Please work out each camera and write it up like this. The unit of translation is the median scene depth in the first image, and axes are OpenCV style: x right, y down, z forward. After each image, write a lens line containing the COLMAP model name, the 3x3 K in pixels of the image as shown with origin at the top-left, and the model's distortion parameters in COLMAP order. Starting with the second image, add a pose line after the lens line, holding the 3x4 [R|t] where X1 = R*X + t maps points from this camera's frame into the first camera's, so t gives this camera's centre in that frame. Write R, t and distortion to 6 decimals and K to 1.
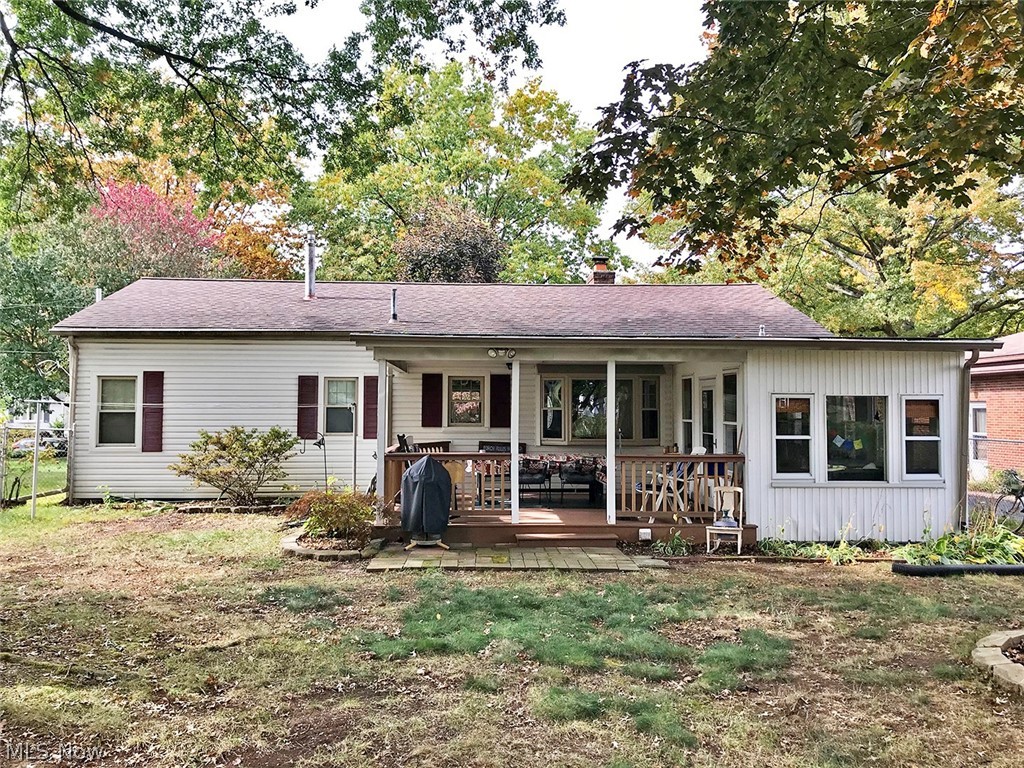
lens RADIAL K [[851.6, 0, 512.4], [0, 851.6, 385.6], [0, 0, 1]] dist [0.061548, -0.073853]
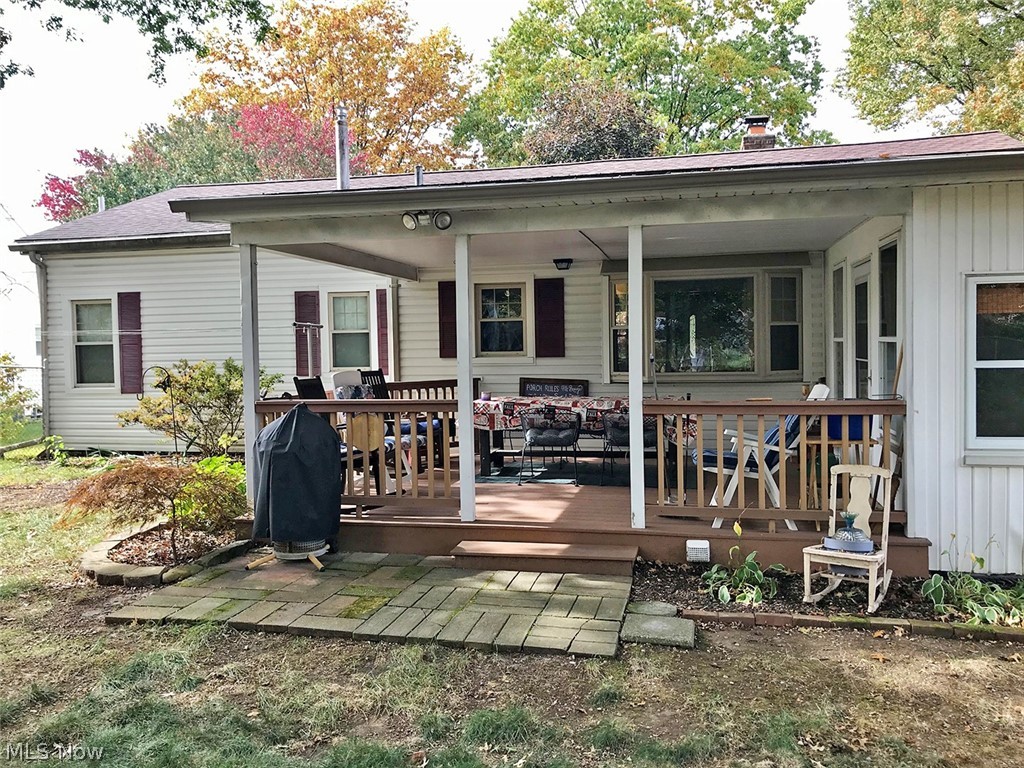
lens RADIAL K [[851.6, 0, 510.2], [0, 851.6, 382.0], [0, 0, 1]] dist [0.061548, -0.073853]
pose [[0.963362, -0.007543, -0.268097, 0.136263], [0.026907, 0.997279, 0.068627, 0.021622], [0.266850, -0.073326, 0.960945, 0.338500]]
